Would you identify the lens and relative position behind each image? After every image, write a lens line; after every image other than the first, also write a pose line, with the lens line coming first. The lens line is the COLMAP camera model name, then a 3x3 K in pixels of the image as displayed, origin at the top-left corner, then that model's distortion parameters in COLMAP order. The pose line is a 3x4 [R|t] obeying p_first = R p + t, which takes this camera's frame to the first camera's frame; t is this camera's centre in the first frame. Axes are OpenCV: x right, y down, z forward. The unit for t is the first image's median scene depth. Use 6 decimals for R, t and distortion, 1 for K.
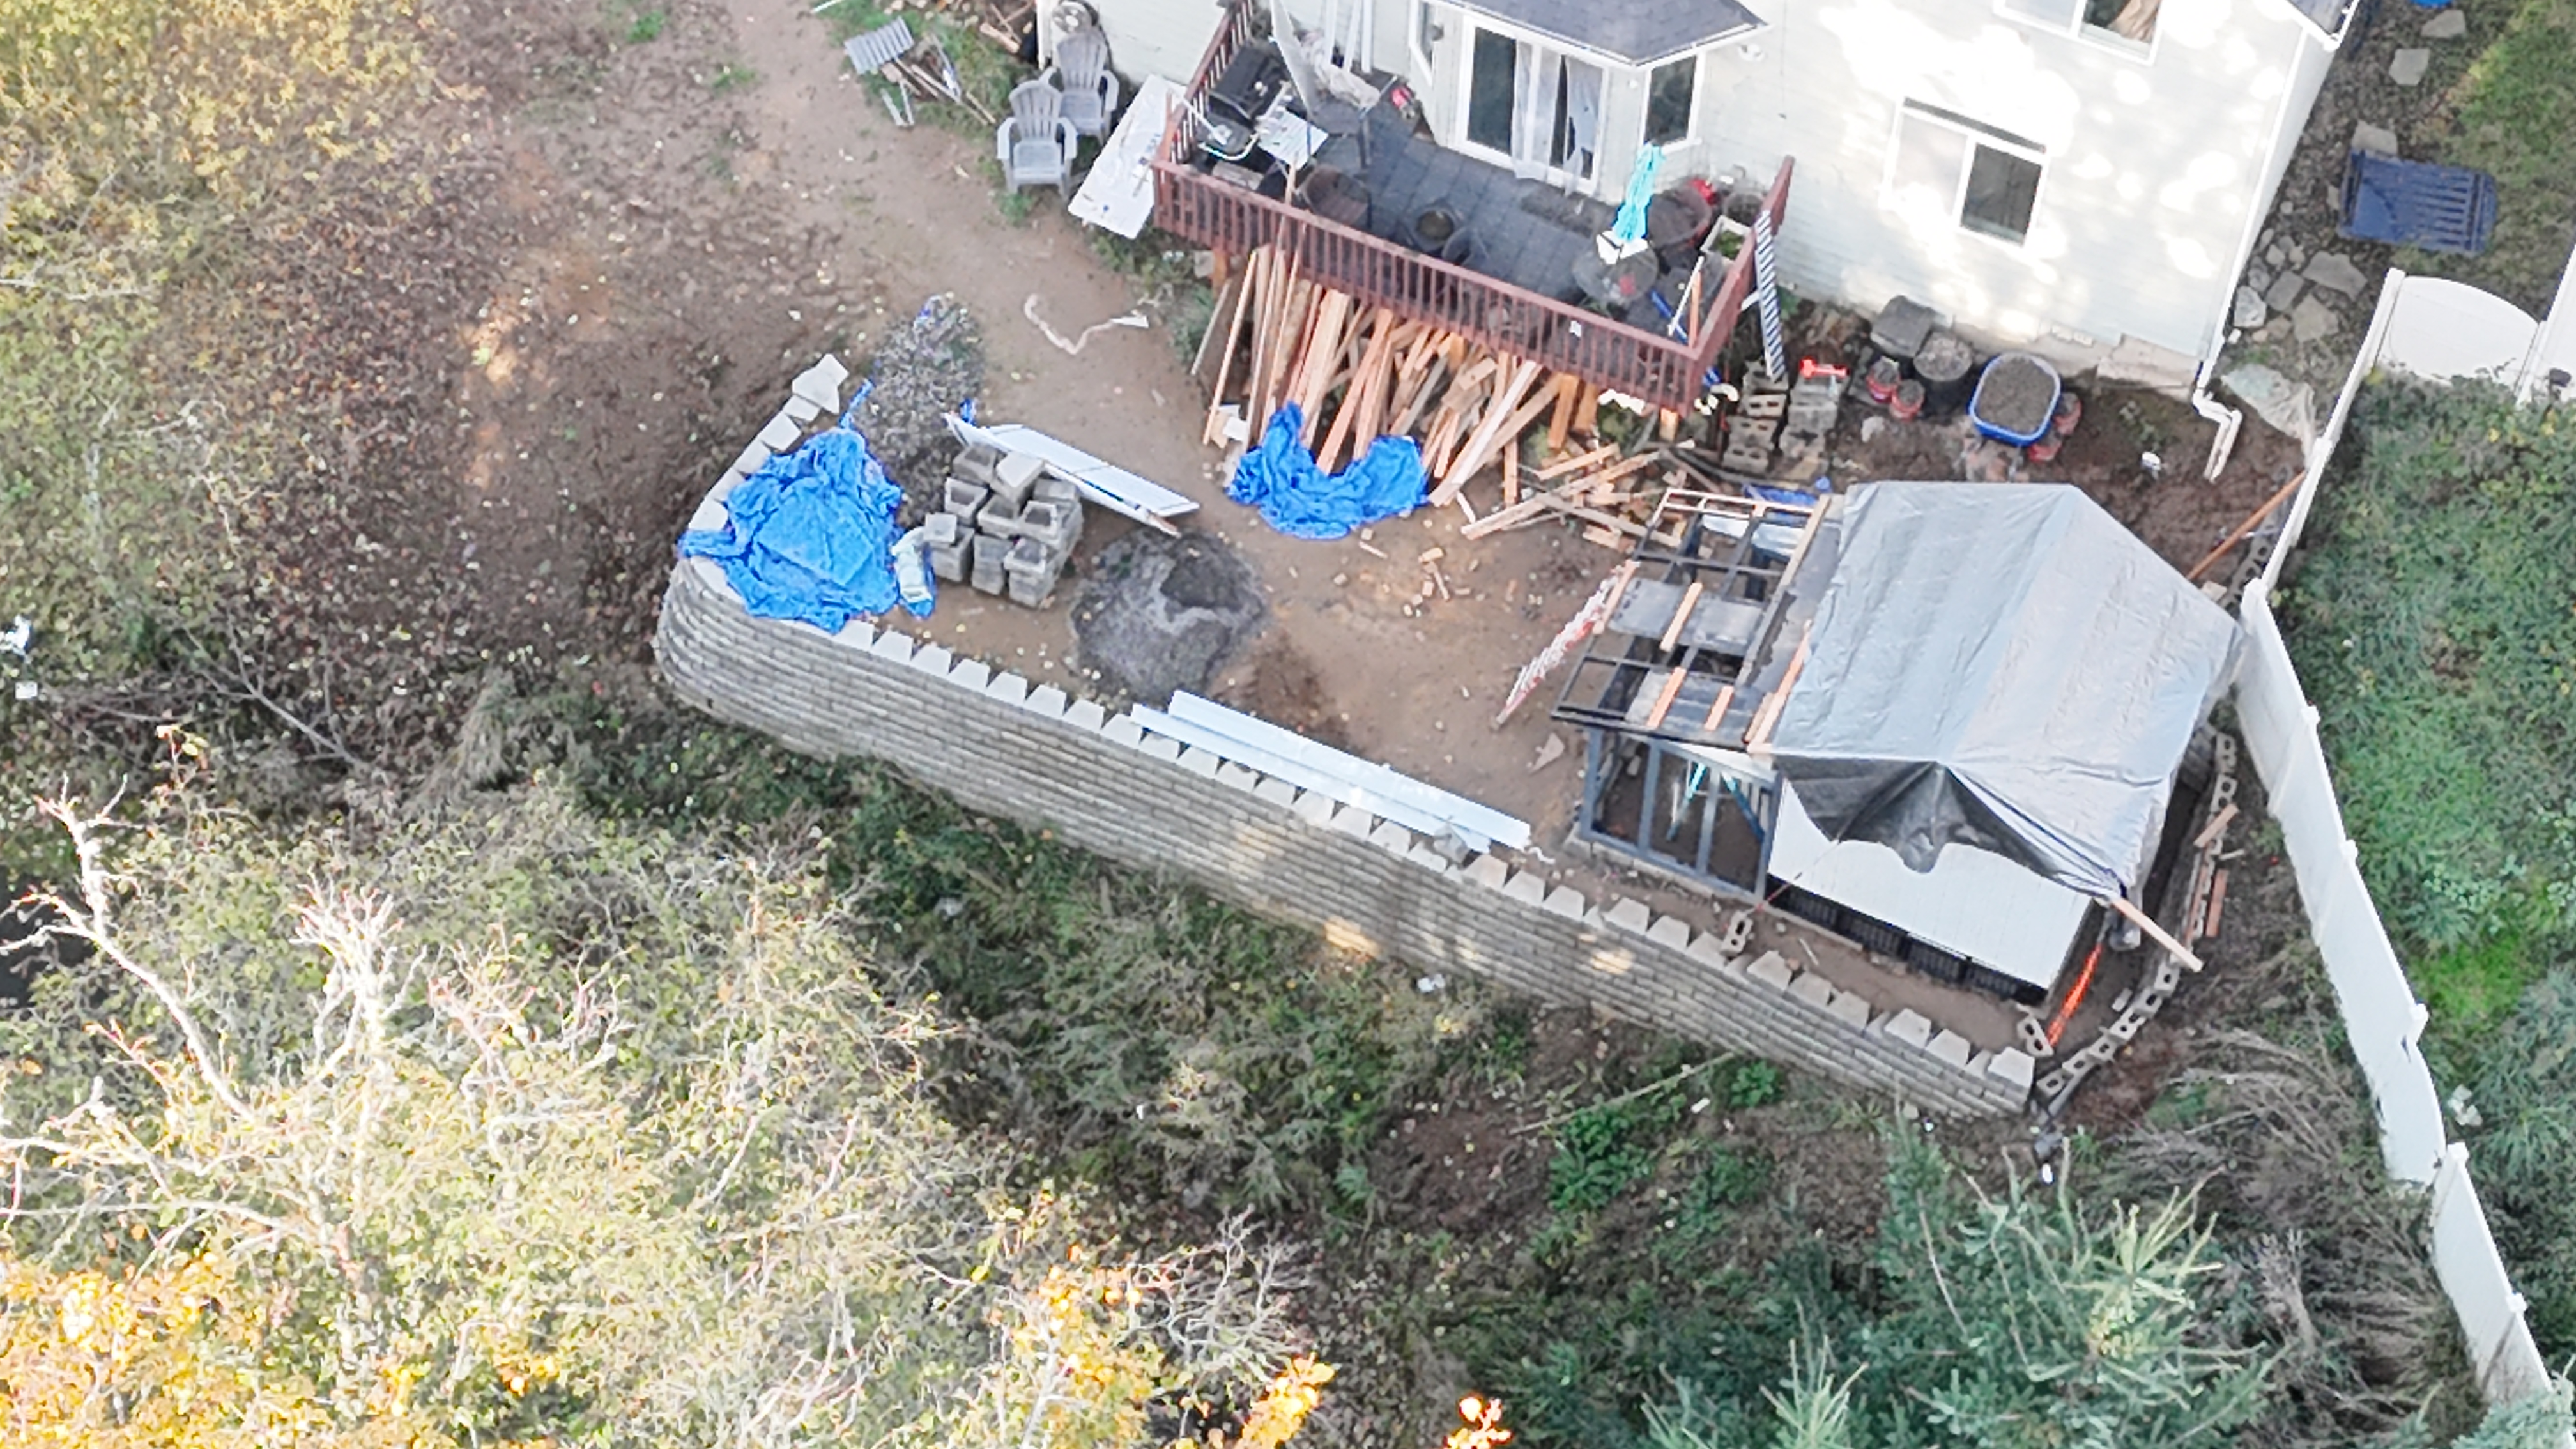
lens RADIAL K [[5451.2, 0, 1280.3], [0, 5451.2, 702.7], [0, 0, 1]] dist [0.287780, -1.500993]
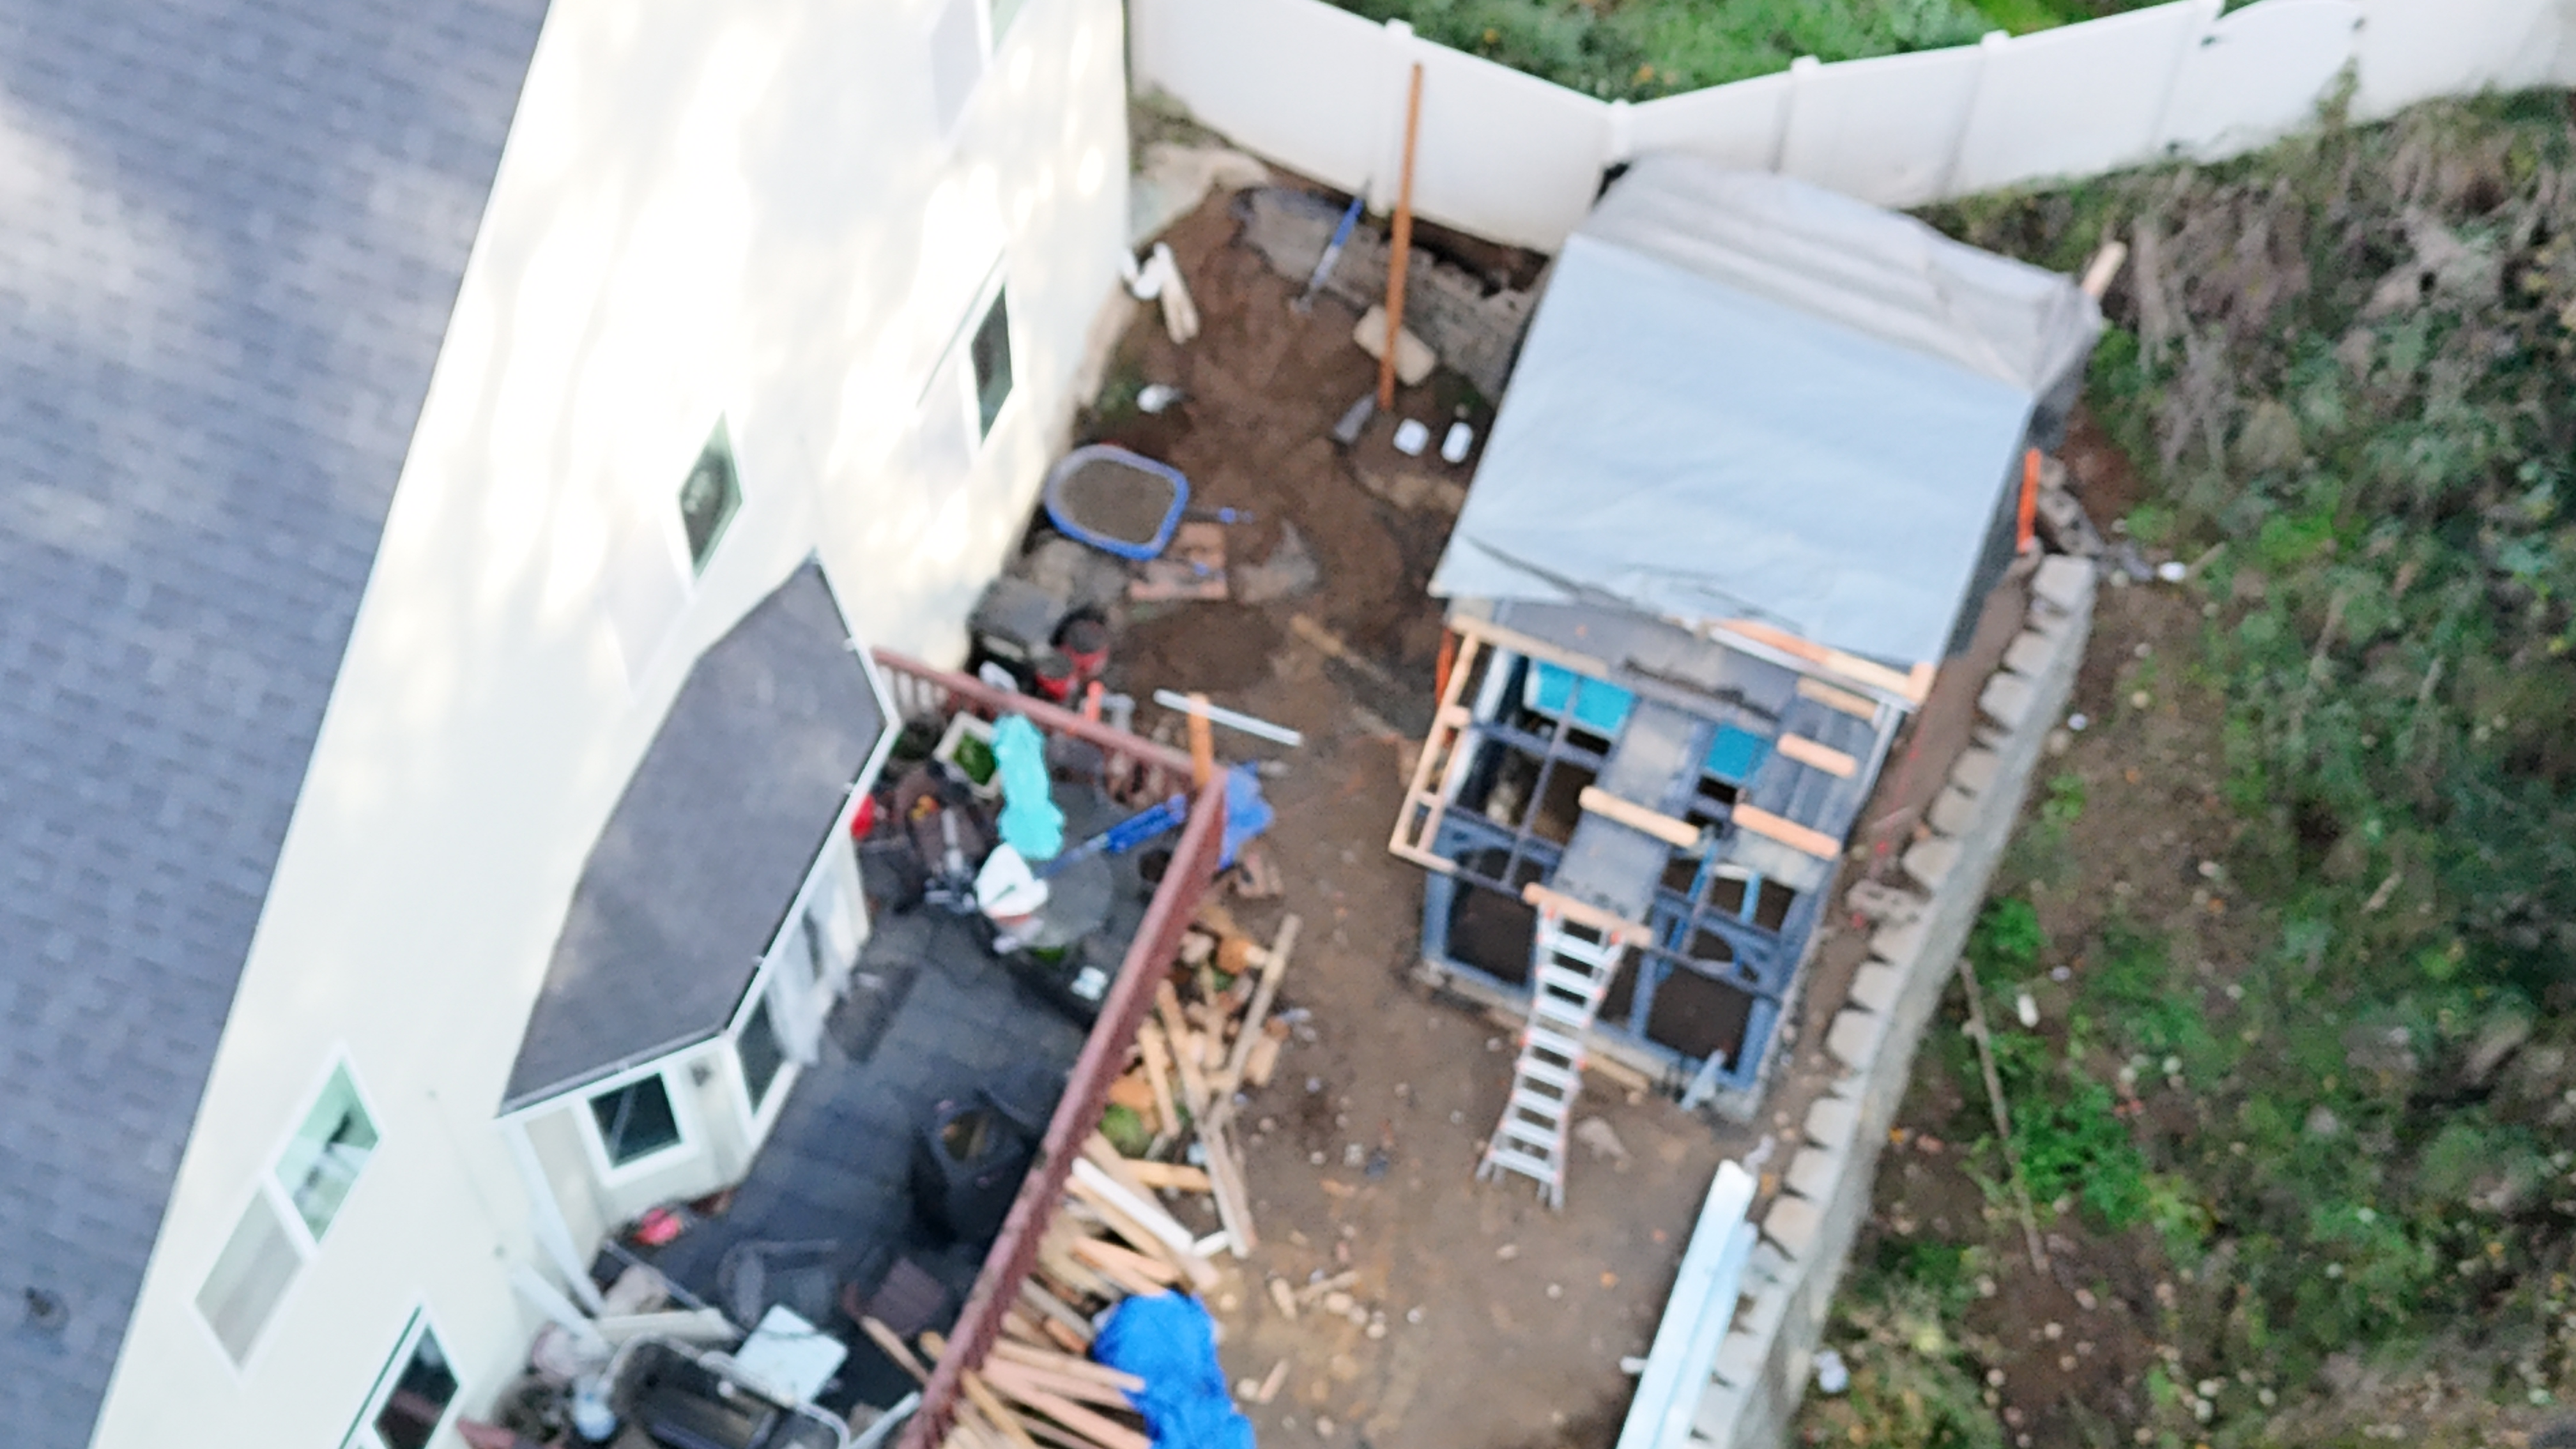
lens RADIAL K [[3855.8, 0, 1285.2], [0, 3855.8, 711.5], [0, 0, 1]] dist [0.233112, -0.896927]
pose [[-0.026156, -0.871505, 0.489688, -0.147197], [0.858165, 0.231663, 0.458132, -0.267858], [-0.512707, 0.432216, 0.741836, 0.606605]]
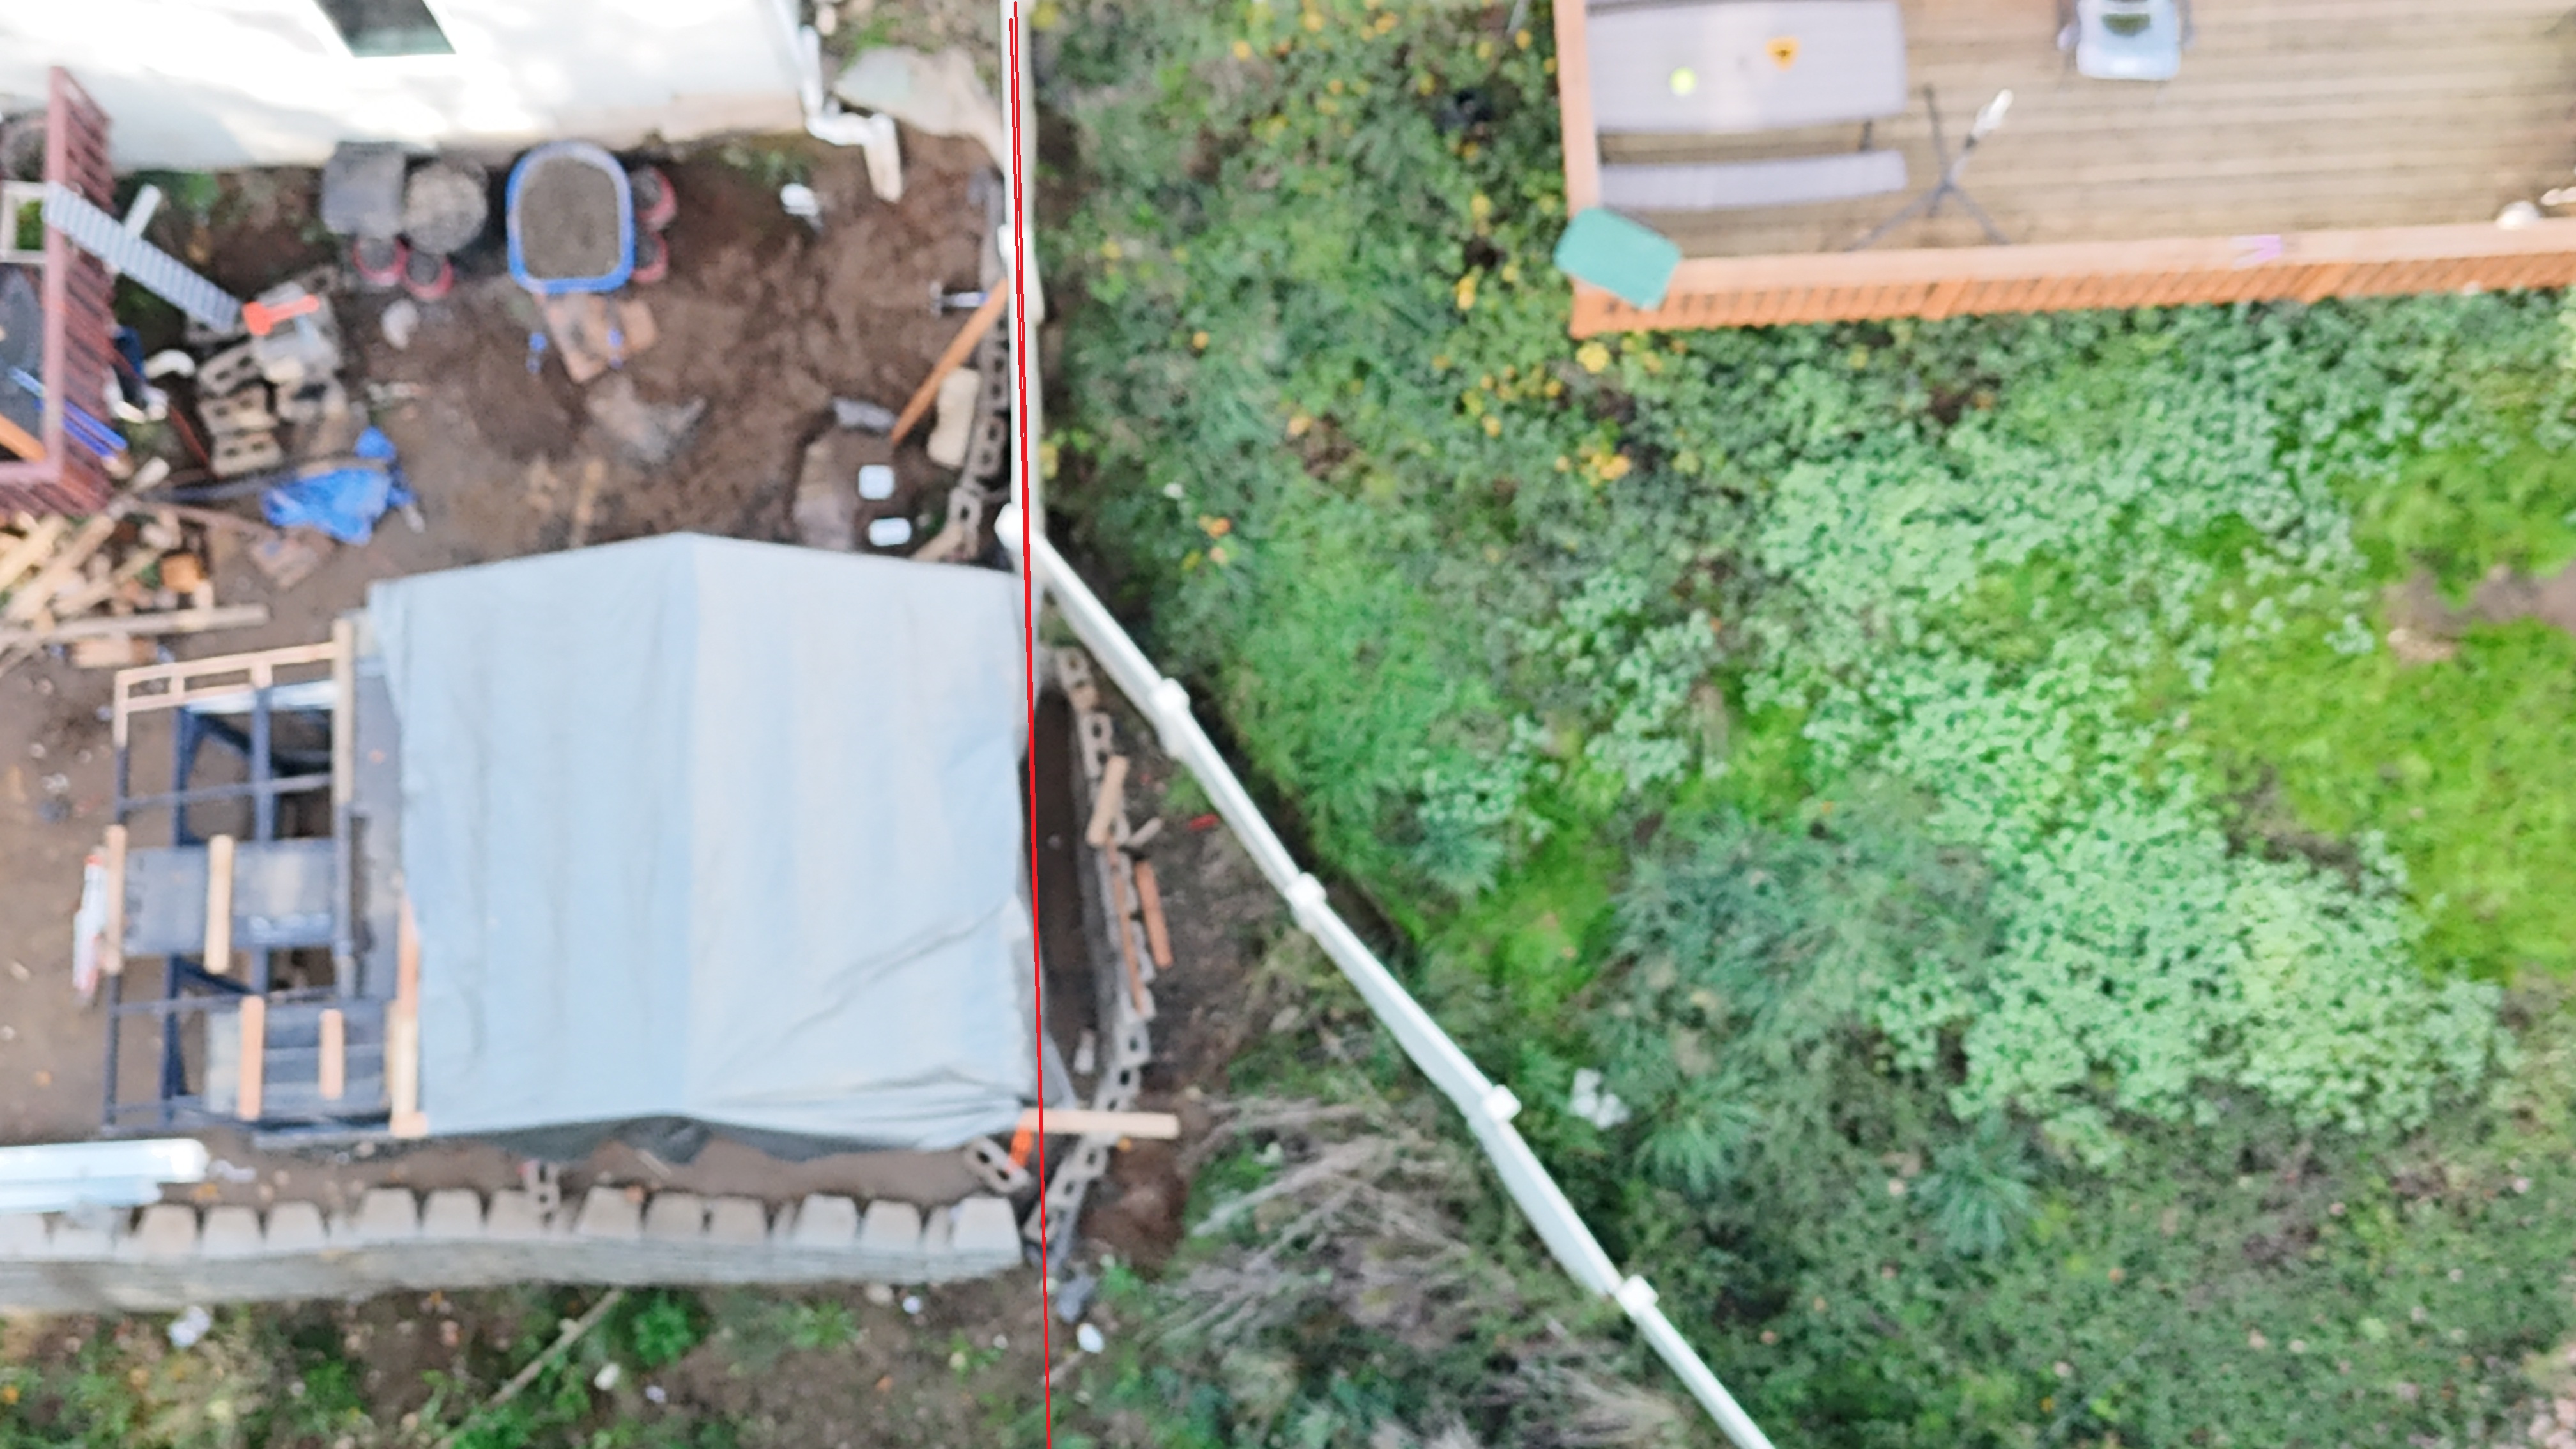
lens RADIAL K [[3855.8, 0, 1285.2], [0, 3855.8, 711.5], [0, 0, 1]] dist [0.233112, -0.896927]
pose [[0.897908, -0.435684, 0.062772, 0.155139], [0.385600, 0.847309, 0.365214, -0.142674], [-0.212305, -0.303724, 0.928805, 0.524055]]
